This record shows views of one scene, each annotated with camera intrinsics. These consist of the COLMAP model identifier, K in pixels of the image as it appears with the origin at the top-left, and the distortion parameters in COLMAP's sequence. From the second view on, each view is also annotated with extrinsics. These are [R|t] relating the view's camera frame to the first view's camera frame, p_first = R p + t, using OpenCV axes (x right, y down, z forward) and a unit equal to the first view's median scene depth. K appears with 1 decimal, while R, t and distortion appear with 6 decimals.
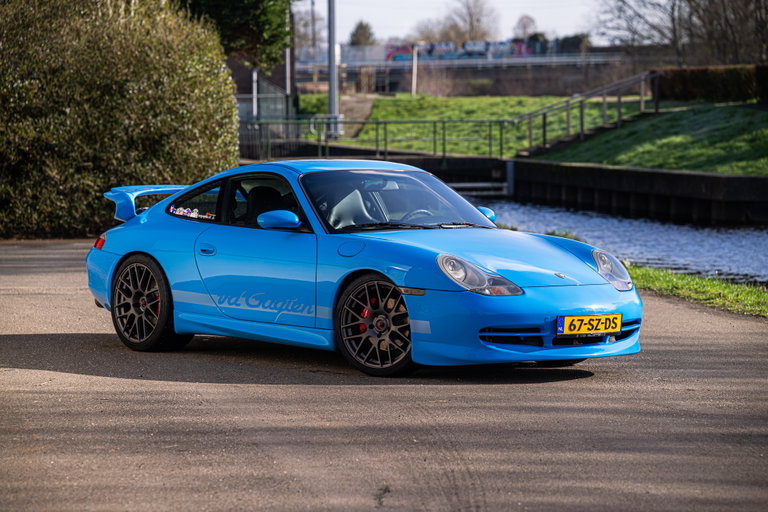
lens RADIAL K [[3003.0, 0, 384.0], [0, 3003.0, 256.3], [0, 0, 1]] dist [-0.157990, 0.000000]
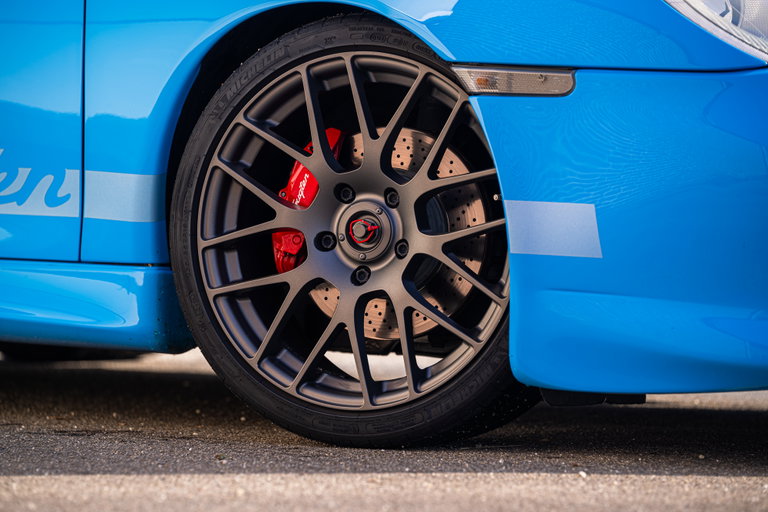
lens RADIAL K [[4202.9, 0, 384.2], [0, 4202.9, 256.1], [0, 0, 1]] dist [0.237742, 0.000000]
pose [[0.994199, -0.009571, 0.107133, -0.036249], [0.011381, 0.999802, -0.016295, 0.030305], [-0.106956, 0.017420, 0.994111, 0.659044]]
